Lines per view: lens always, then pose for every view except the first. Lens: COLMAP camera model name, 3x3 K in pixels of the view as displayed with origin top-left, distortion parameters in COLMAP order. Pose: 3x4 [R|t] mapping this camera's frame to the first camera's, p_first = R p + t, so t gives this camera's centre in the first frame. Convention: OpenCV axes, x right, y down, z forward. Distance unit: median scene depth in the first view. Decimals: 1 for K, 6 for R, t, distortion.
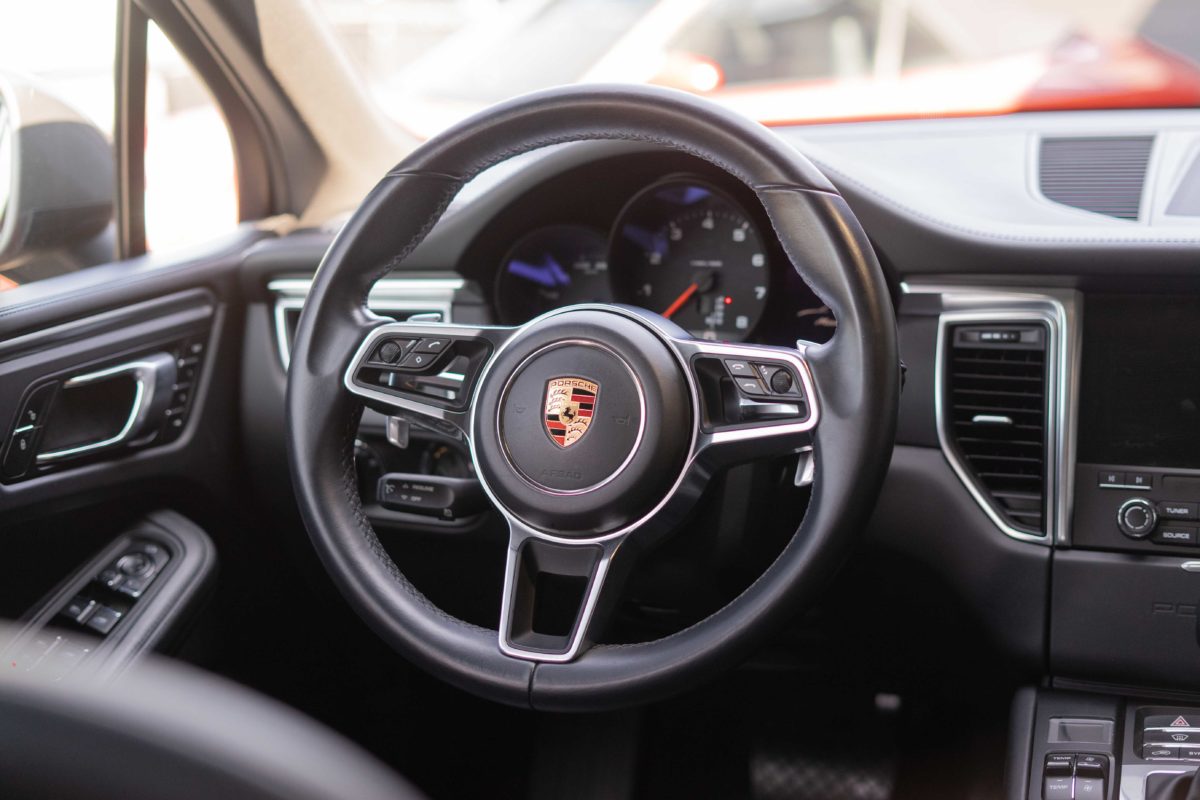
lens RADIAL K [[2306.7, 0, 594.5], [0, 2306.7, 409.4], [0, 0, 1]] dist [-0.029095, 0.000000]
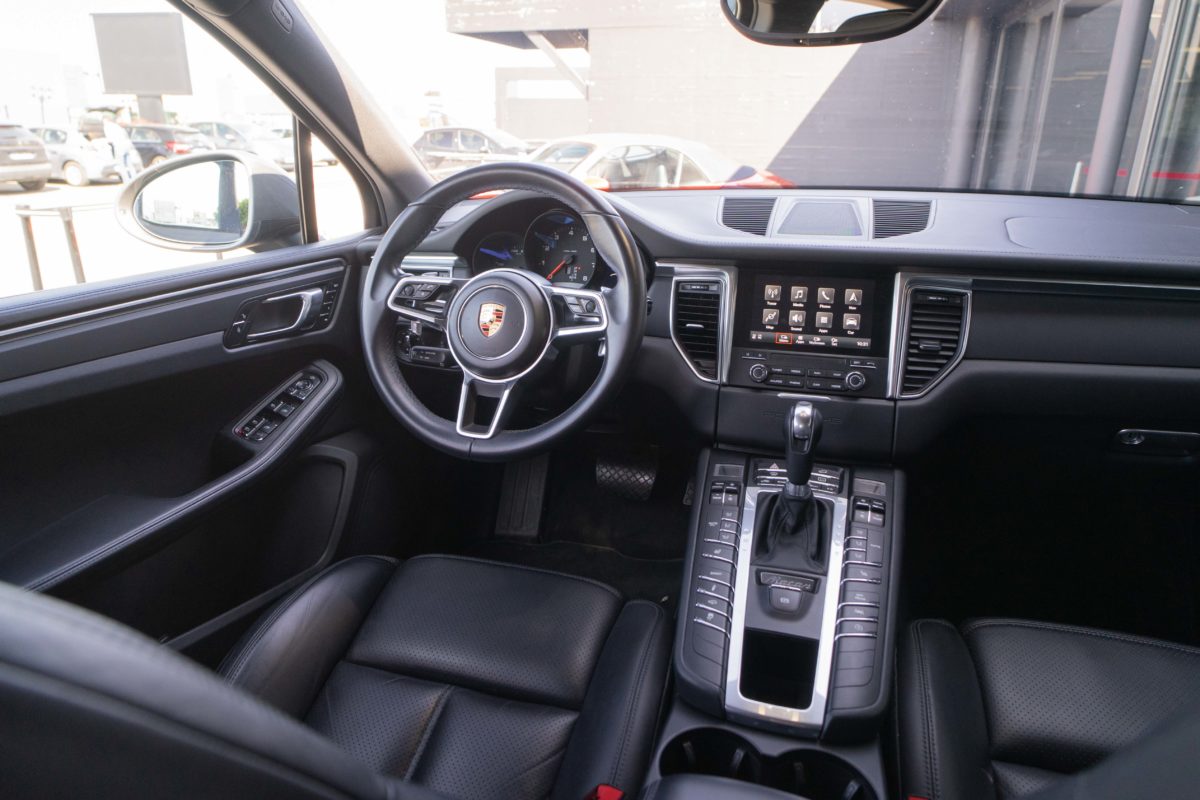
lens RADIAL K [[796.1, 0, 613.6], [0, 796.1, 388.9], [0, 0, 1]] dist [-0.001610, 0.002730]
pose [[0.999286, 0.014864, 0.034725, 0.072776], [-0.018276, 0.994808, 0.100114, -0.010500], [-0.033057, -0.100678, 0.994370, 0.254459]]
